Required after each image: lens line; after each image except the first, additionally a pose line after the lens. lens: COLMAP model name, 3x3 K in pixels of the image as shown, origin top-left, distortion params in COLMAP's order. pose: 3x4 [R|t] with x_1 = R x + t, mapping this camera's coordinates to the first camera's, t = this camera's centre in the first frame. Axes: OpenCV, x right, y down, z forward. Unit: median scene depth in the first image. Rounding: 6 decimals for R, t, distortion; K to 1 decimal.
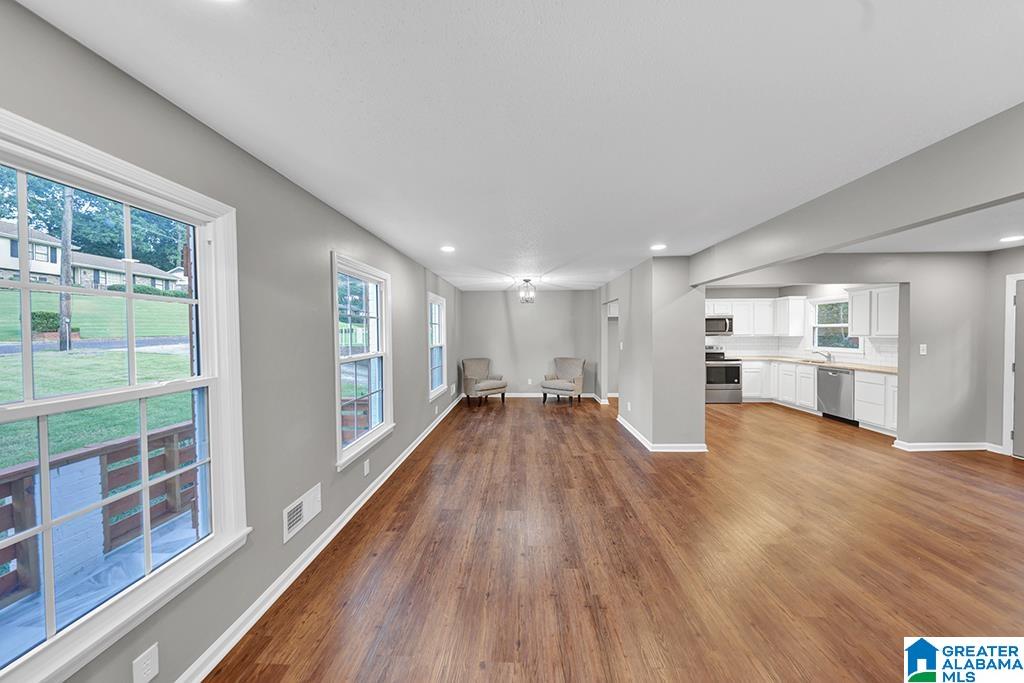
lens RADIAL K [[318.2, 0, 511.9], [0, 318.2, 336.1], [0, 0, 1]] dist [-0.011073, -0.000055]
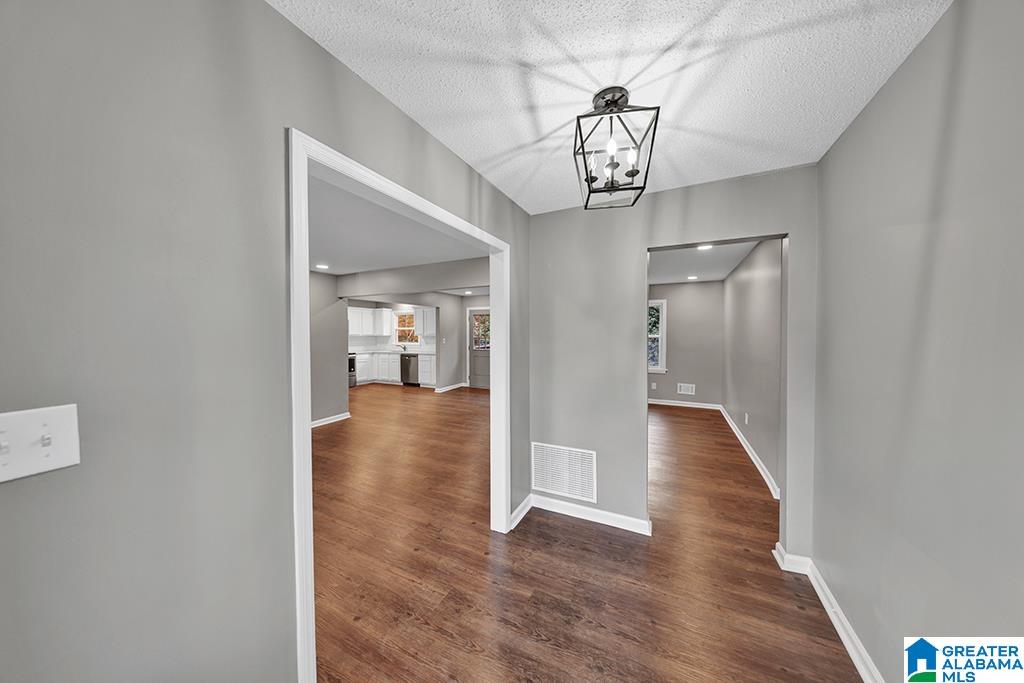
lens RADIAL K [[318.2, 0, 511.9], [0, 318.2, 336.1], [0, 0, 1]] dist [-0.011073, -0.000055]
pose [[0.396698, -0.004606, 0.917938, -0.283706], [0.009905, 0.999951, 0.000737, 0.009767], [-0.917896, 0.008800, 0.396724, -0.156859]]
